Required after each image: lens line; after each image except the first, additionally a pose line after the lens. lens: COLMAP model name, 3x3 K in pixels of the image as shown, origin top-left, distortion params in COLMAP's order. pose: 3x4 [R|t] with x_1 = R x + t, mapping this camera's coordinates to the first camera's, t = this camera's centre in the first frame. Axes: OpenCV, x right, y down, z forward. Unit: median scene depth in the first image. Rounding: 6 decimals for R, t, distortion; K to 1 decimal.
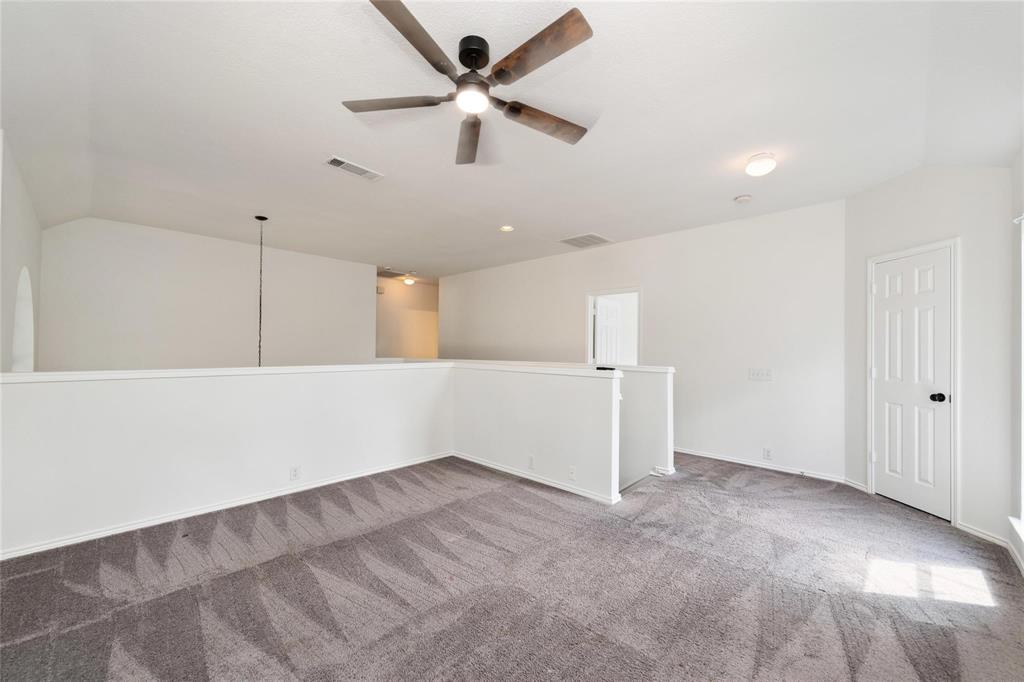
lens RADIAL K [[403.2, 0, 509.1], [0, 403.2, 349.6], [0, 0, 1]] dist [-0.000463, -0.000100]
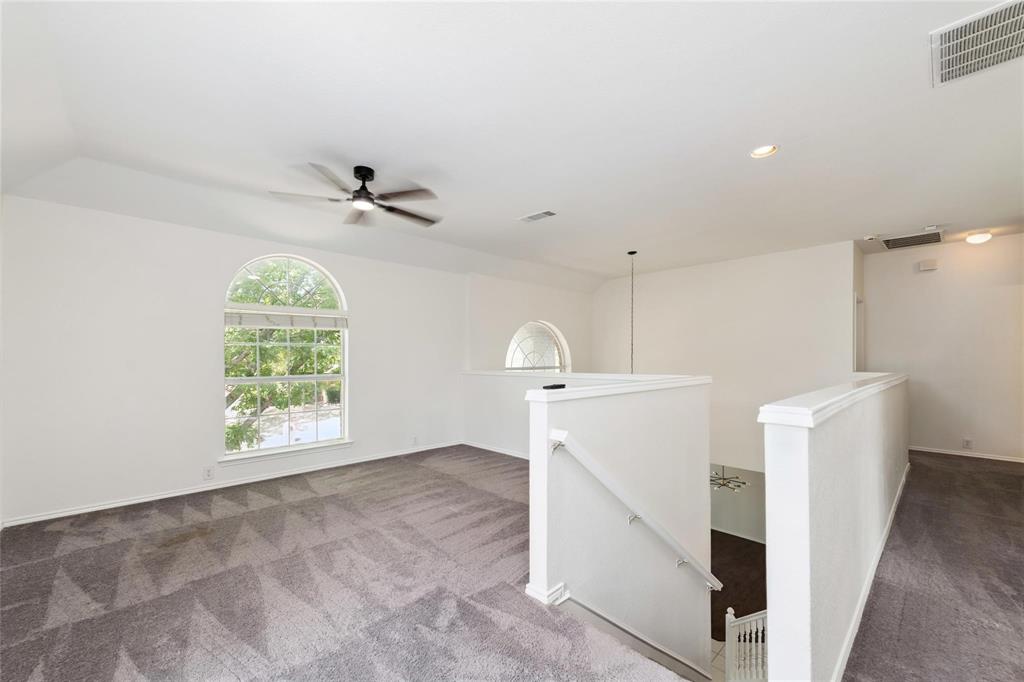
lens RADIAL K [[403.2, 0, 509.1], [0, 403.2, 349.6], [0, 0, 1]] dist [-0.000463, -0.000100]
pose [[-0.046721, -0.033731, -0.998338, 0.618167], [0.000945, 0.999428, -0.033812, 0.009724], [0.998908, -0.002523, -0.046662, 0.683831]]
